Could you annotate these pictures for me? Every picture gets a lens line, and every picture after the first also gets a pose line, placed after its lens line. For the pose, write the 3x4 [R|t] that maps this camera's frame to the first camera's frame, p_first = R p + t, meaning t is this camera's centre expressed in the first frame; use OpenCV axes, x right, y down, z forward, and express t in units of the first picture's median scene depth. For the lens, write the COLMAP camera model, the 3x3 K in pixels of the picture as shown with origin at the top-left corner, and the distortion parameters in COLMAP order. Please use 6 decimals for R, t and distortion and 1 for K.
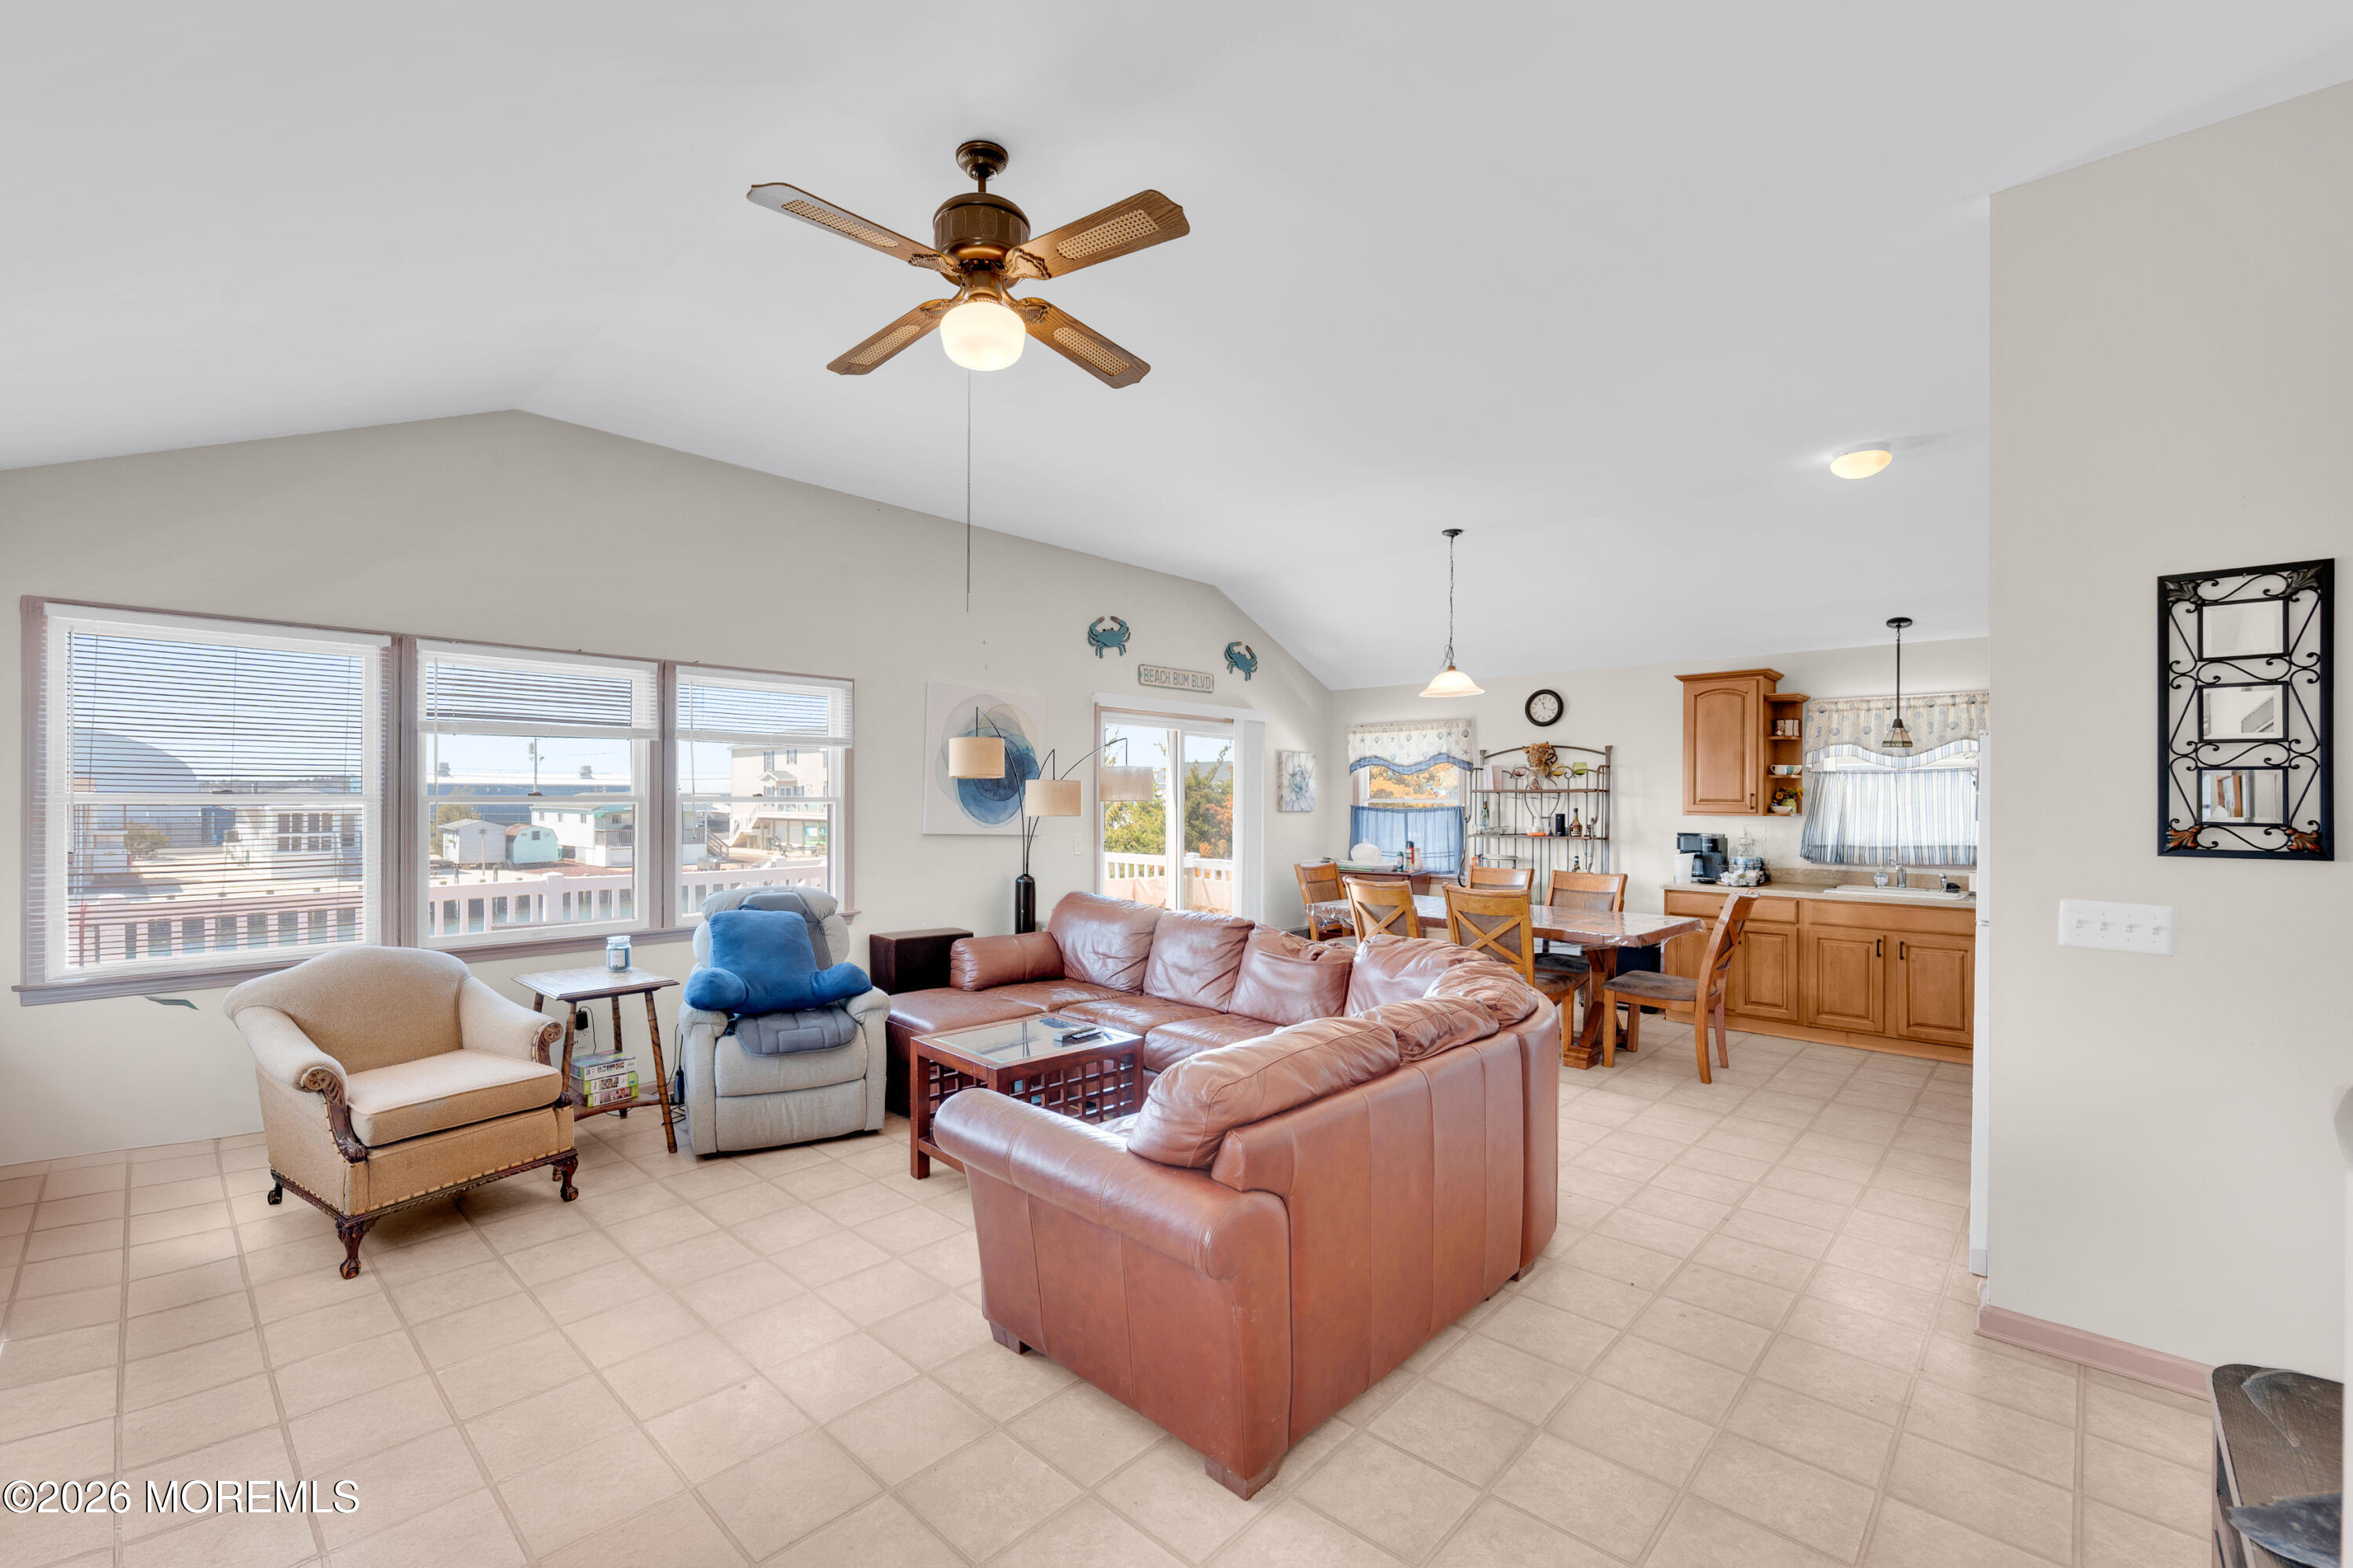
lens RADIAL K [[944.5, 0, 1157.7], [0, 944.5, 795.5], [0, 0, 1]] dist [0.003252, -0.000481]
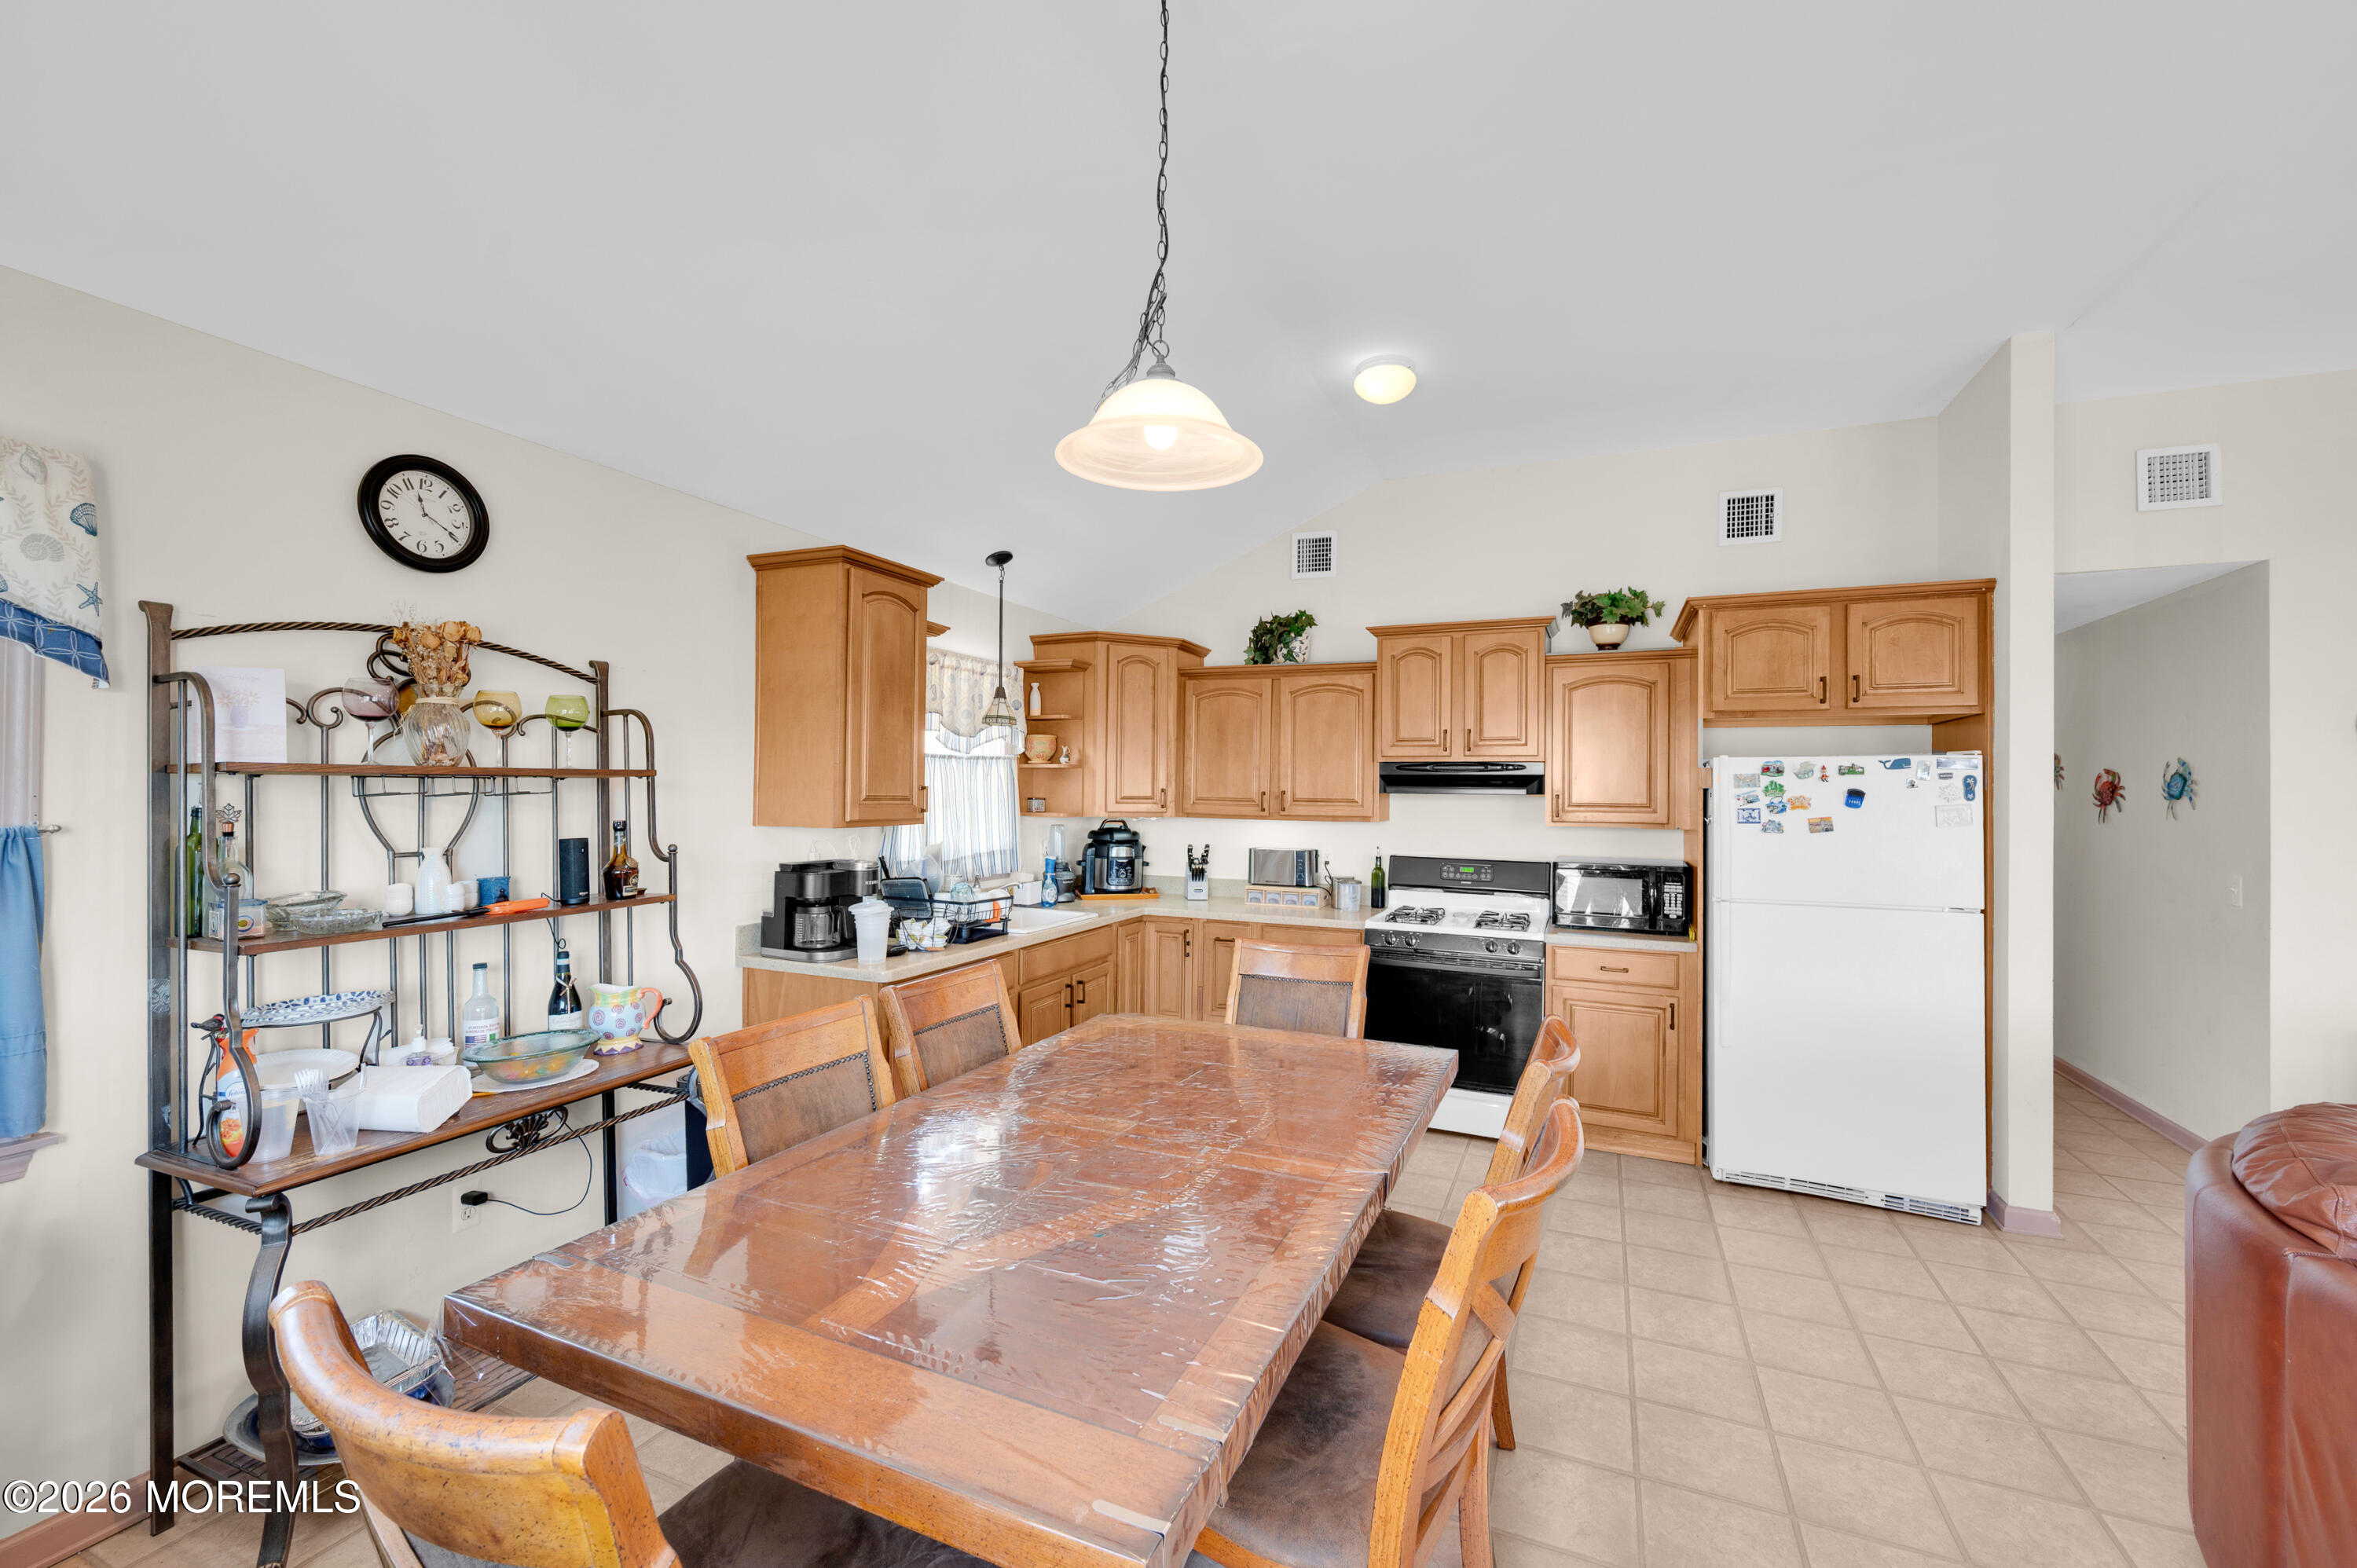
lens RADIAL K [[946.0, 0, 1184.9], [0, 946.0, 783.7], [0, 0, 1]] dist [0.003252, -0.000481]
pose [[-0.311320, 0.000042, 0.950305, 0.021425], [-0.011026, 0.999933, -0.003657, -0.002407], [-0.950241, -0.011617, -0.311298, 0.885908]]
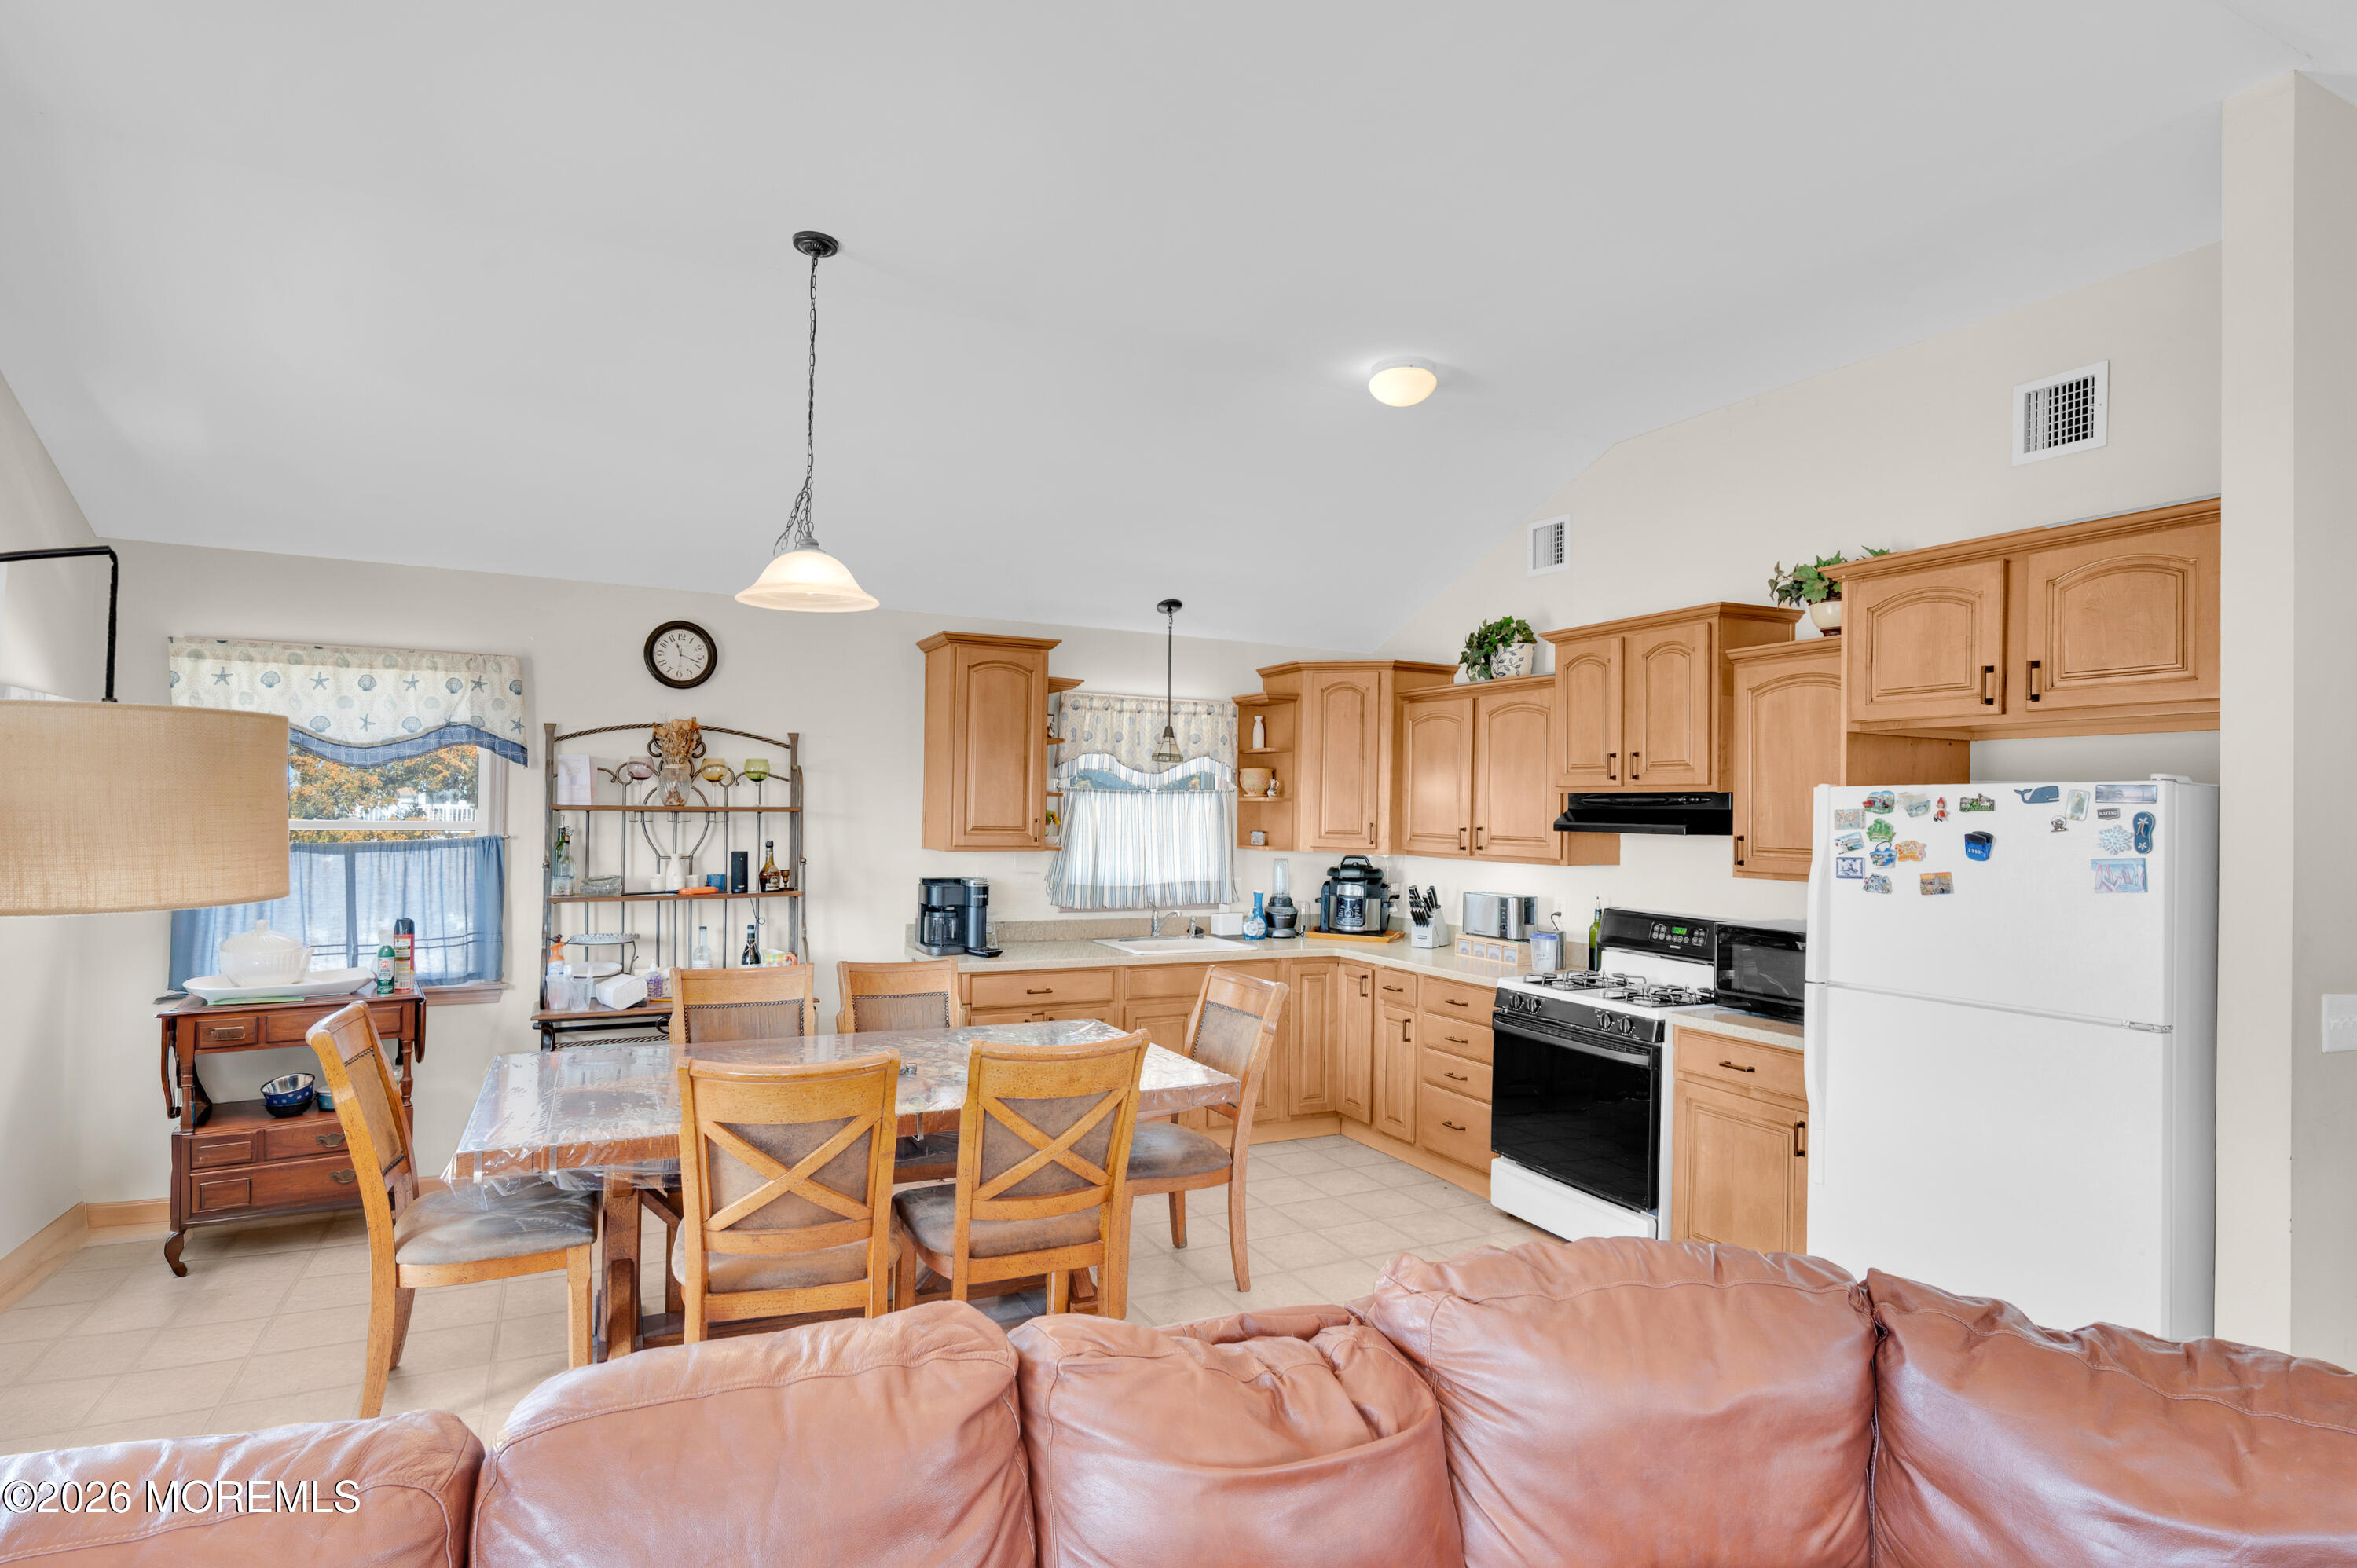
lens RADIAL K [[1181.3, 0, 1160.1], [0, 1181.3, 804.6], [0, 0, 1]] dist [0.000607, -0.000440]
pose [[0.379231, 0.007962, 0.925268, -0.114969], [-0.014889, 0.999886, -0.002502, -0.009757], [-0.925182, -0.012827, 0.379306, 0.508833]]
